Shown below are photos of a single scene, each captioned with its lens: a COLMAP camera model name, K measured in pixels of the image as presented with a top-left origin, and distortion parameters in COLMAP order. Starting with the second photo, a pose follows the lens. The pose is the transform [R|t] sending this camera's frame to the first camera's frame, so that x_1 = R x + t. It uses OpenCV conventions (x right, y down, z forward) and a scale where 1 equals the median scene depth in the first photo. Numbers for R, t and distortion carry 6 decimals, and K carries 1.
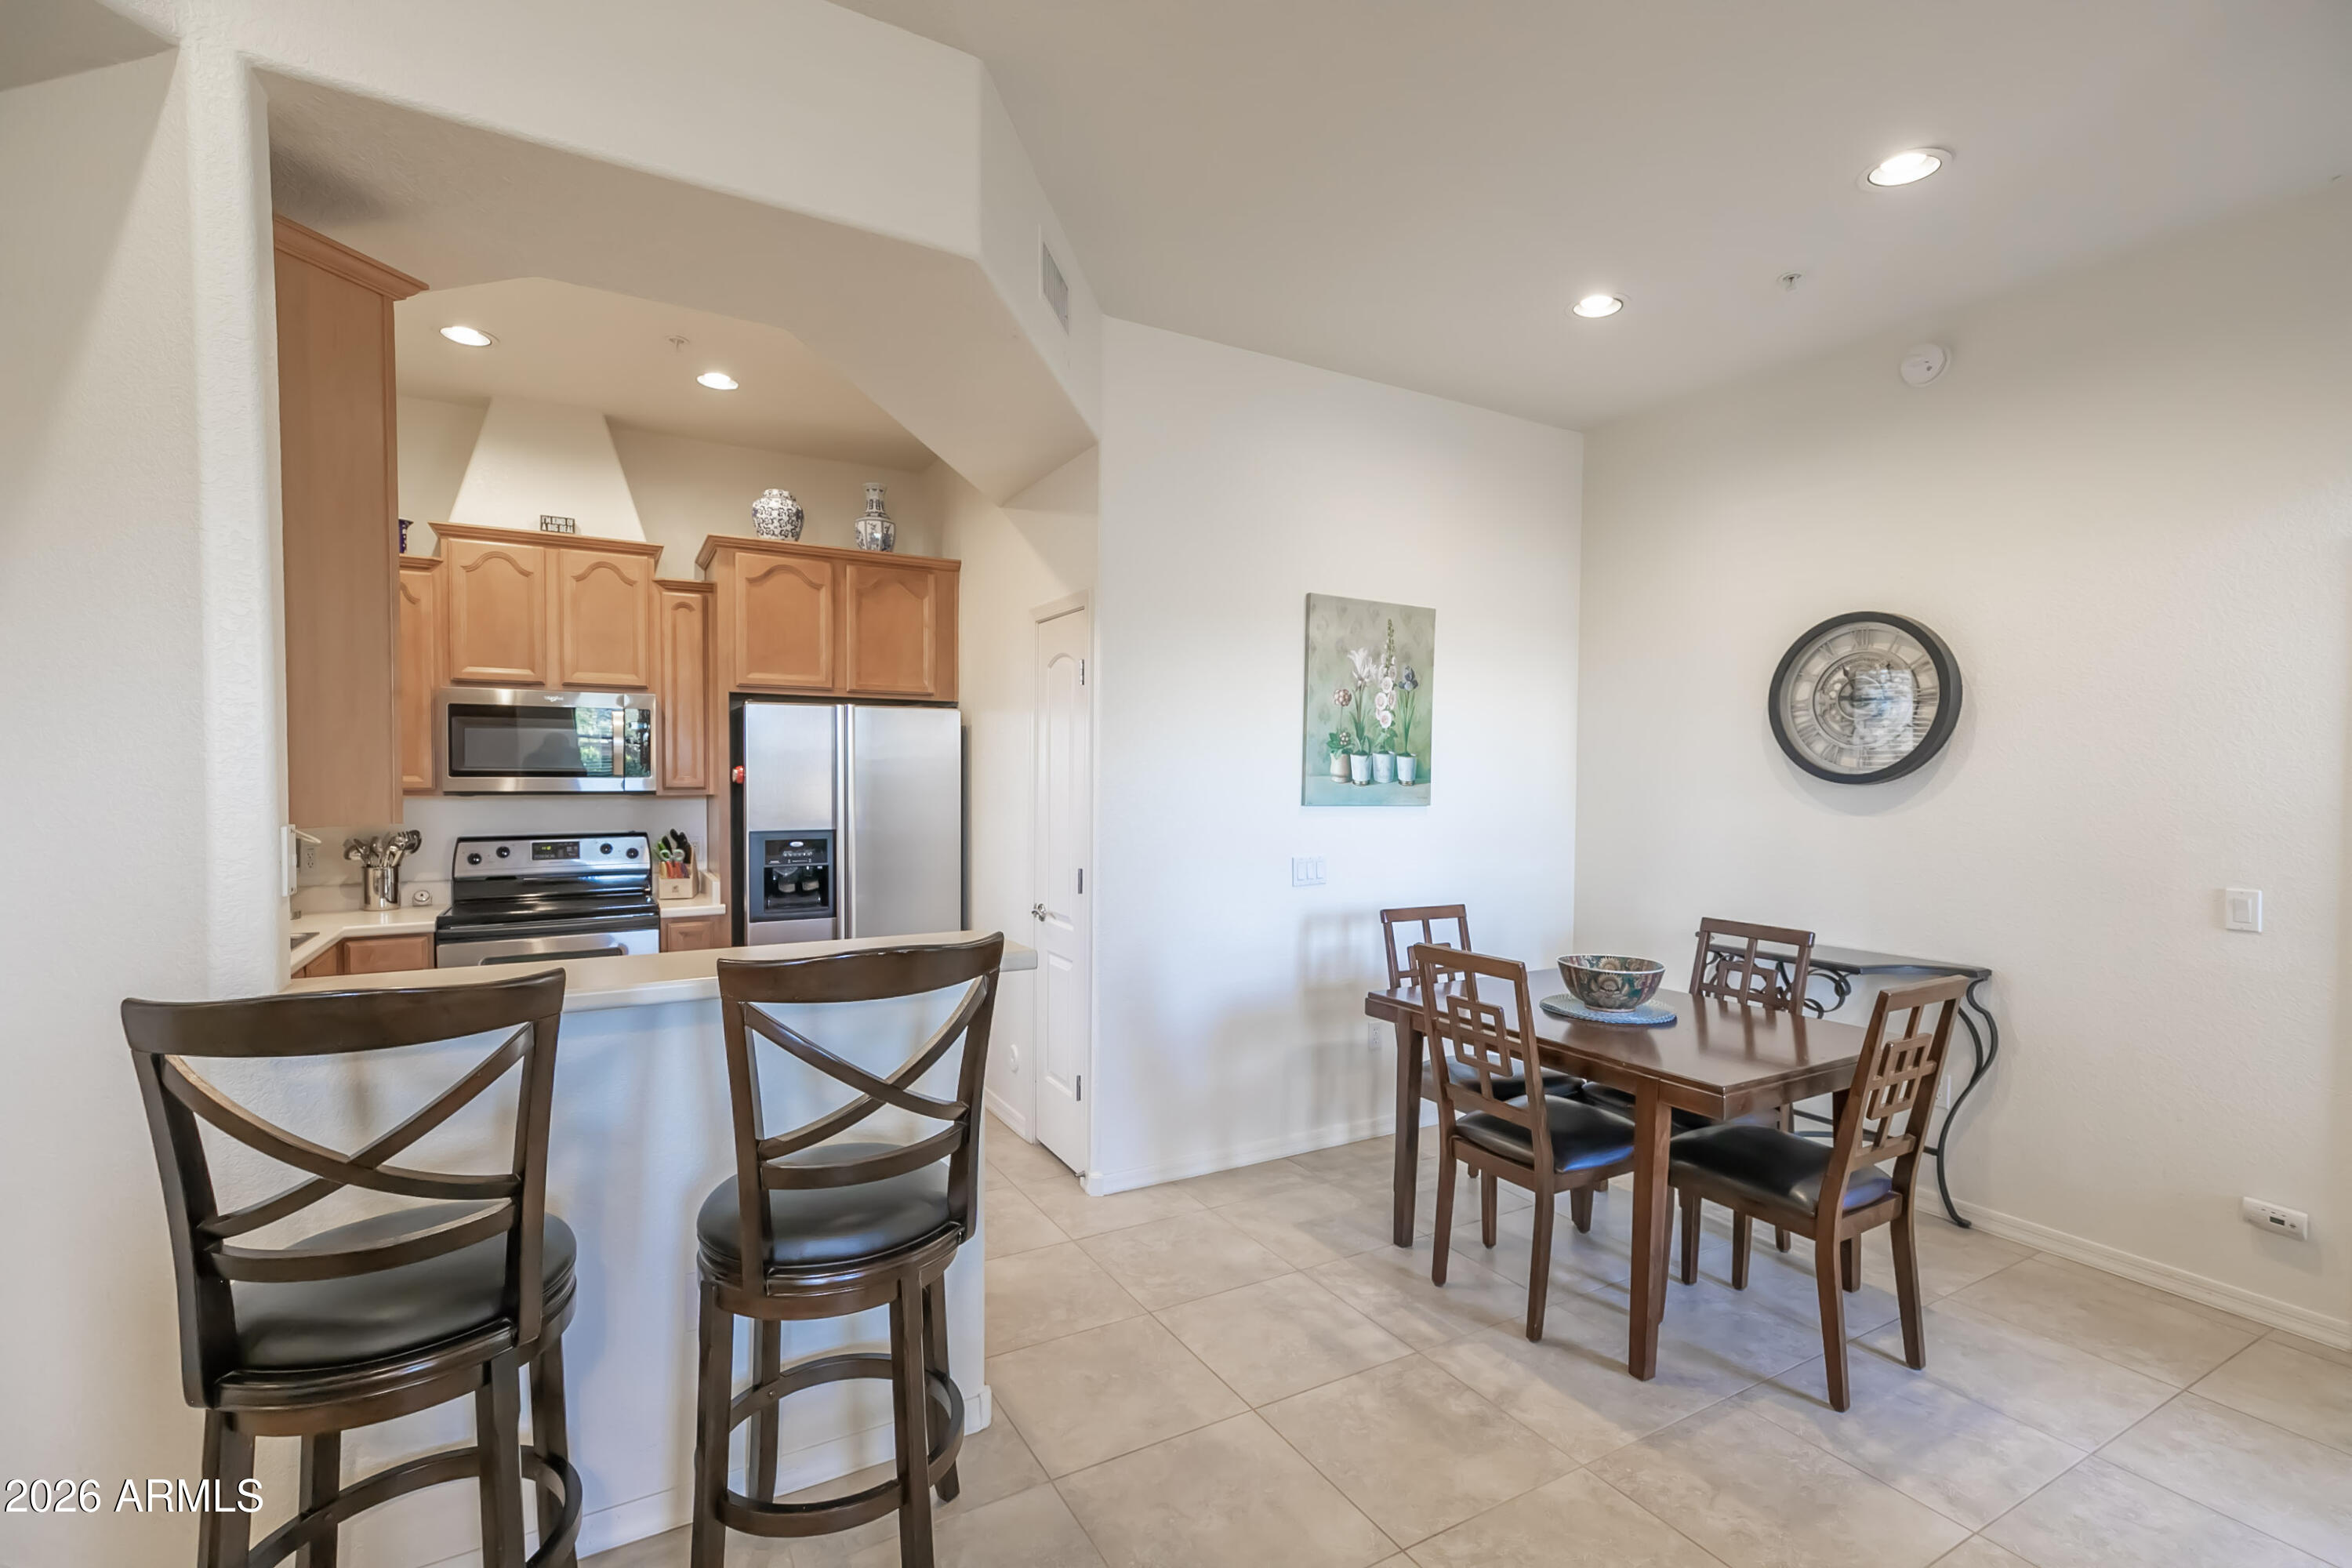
lens RADIAL K [[1062.4, 0, 1176.9], [0, 1062.4, 795.7], [0, 0, 1]] dist [0.016666, 0.002086]
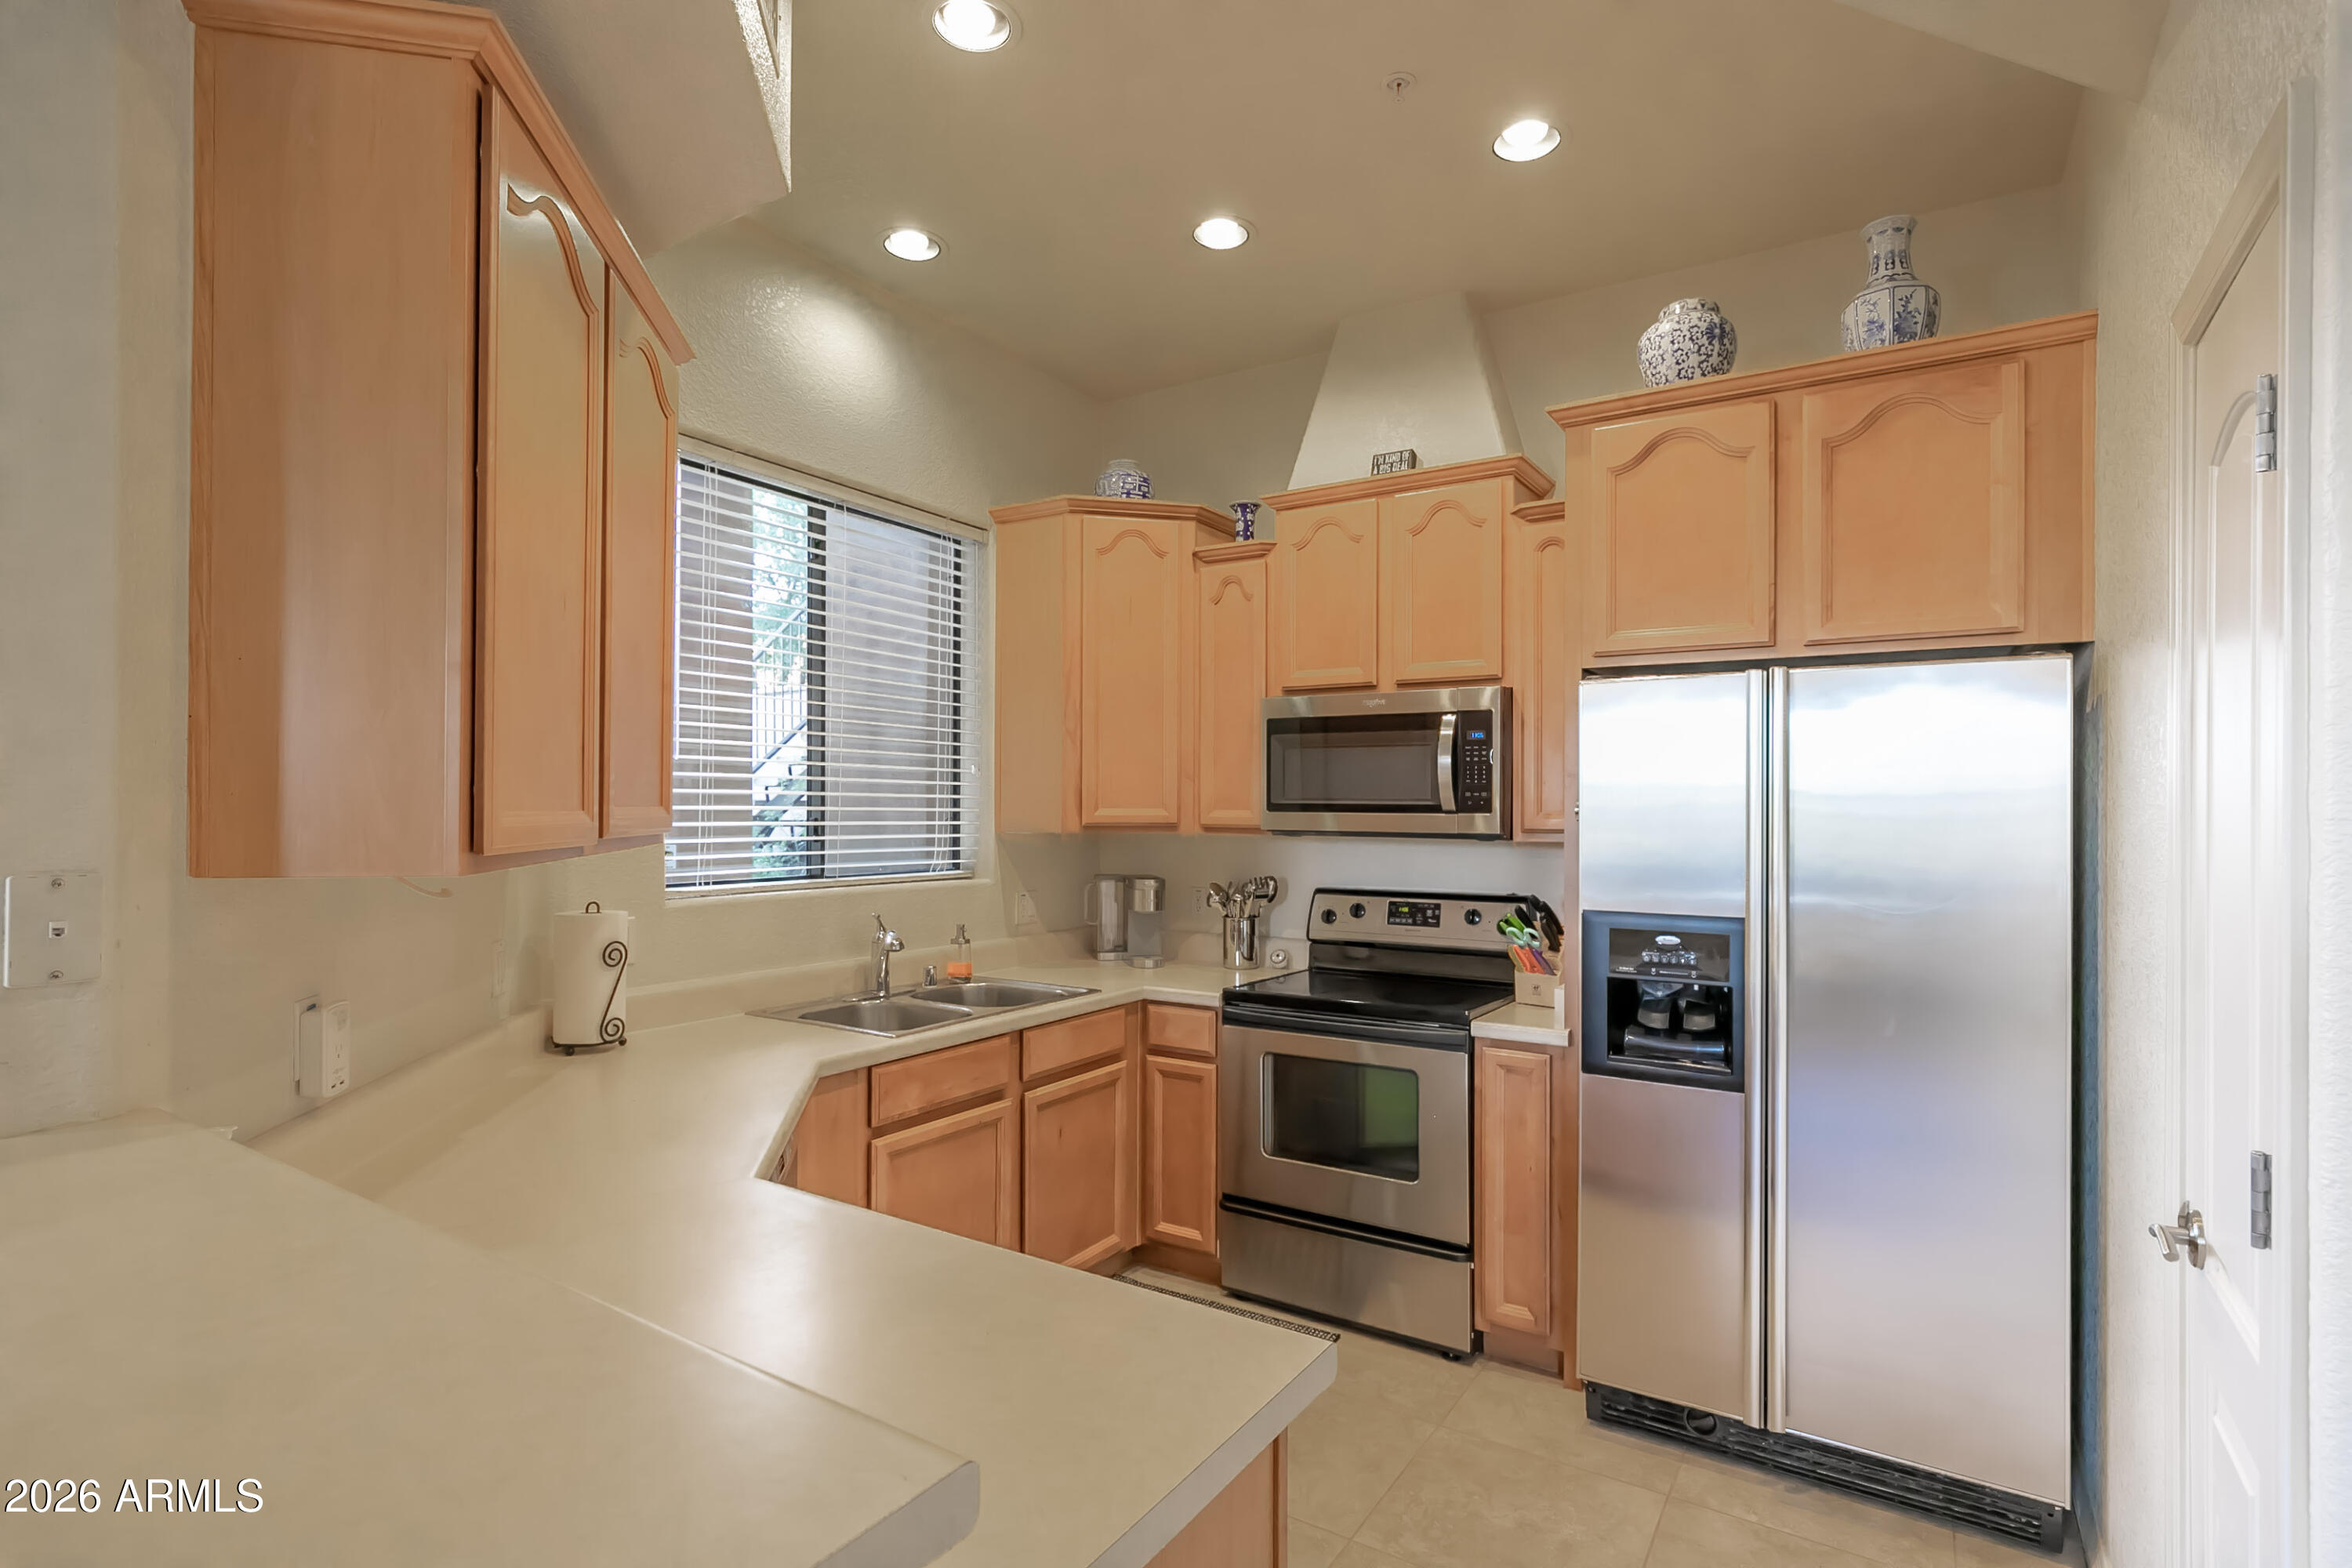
lens RADIAL K [[1143.8, 0, 1181.8], [0, 1143.8, 802.9], [0, 0, 1]] dist [0.000034, -0.000078]
pose [[0.463796, -0.003890, -0.885934, 0.038582], [-0.022685, 0.999610, -0.016265, -0.008487], [0.885652, 0.027641, 0.463527, 0.542205]]
